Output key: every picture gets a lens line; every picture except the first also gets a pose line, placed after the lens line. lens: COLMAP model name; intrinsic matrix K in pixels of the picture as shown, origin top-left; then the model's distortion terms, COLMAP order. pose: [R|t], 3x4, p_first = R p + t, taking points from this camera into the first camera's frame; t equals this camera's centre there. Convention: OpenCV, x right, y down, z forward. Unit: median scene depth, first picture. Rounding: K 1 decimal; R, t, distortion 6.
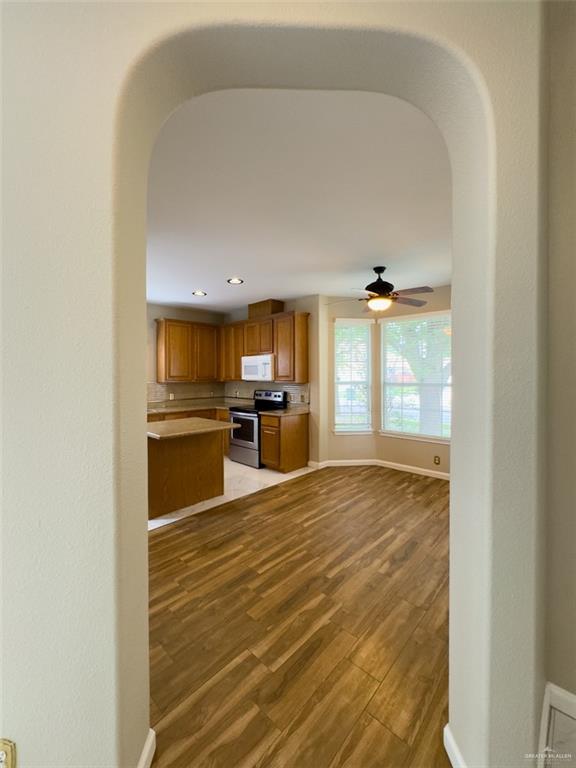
lens RADIAL K [[307.4, 0, 285.6], [0, 307.4, 383.4], [0, 0, 1]] dist [-0.000946, -0.000235]
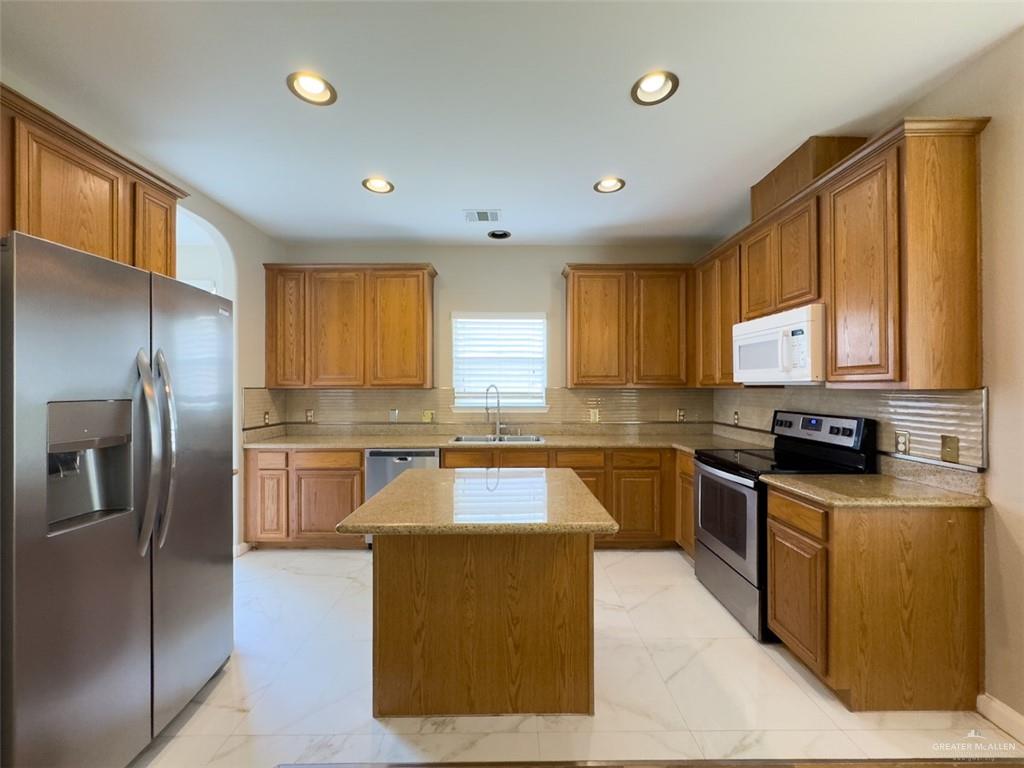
lens RADIAL K [[409.8, 0, 514.9], [0, 409.8, 387.2], [0, 0, 1]] dist [-0.000946, -0.000235]
pose [[0.696061, 0.002885, -0.717977, 0.051964], [-0.018330, 0.999737, -0.013753, 0.008073], [0.717749, 0.022733, 0.695931, 0.518446]]
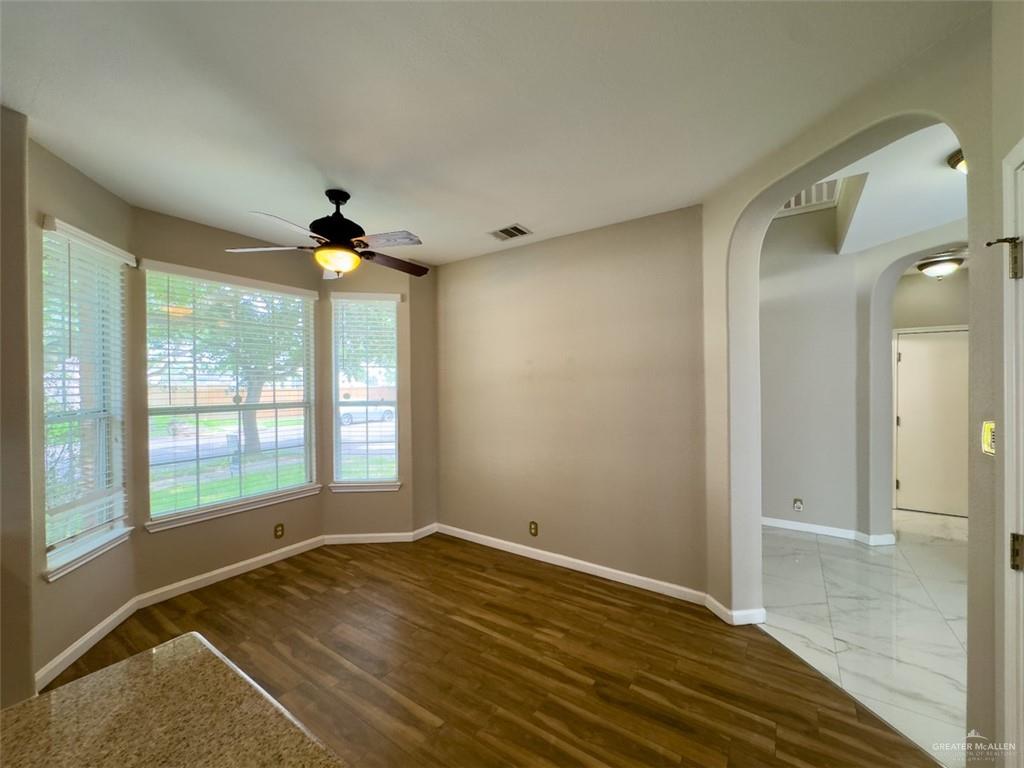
lens RADIAL K [[409.8, 0, 511.4], [0, 409.8, 385.7], [0, 0, 1]] dist [-0.000946, -0.000235]
pose [[-0.159055, 0.000692, 0.987269, -0.364502], [0.029287, 0.999563, 0.004018, -0.026347], [-0.986835, 0.029553, -0.159006, 0.635983]]
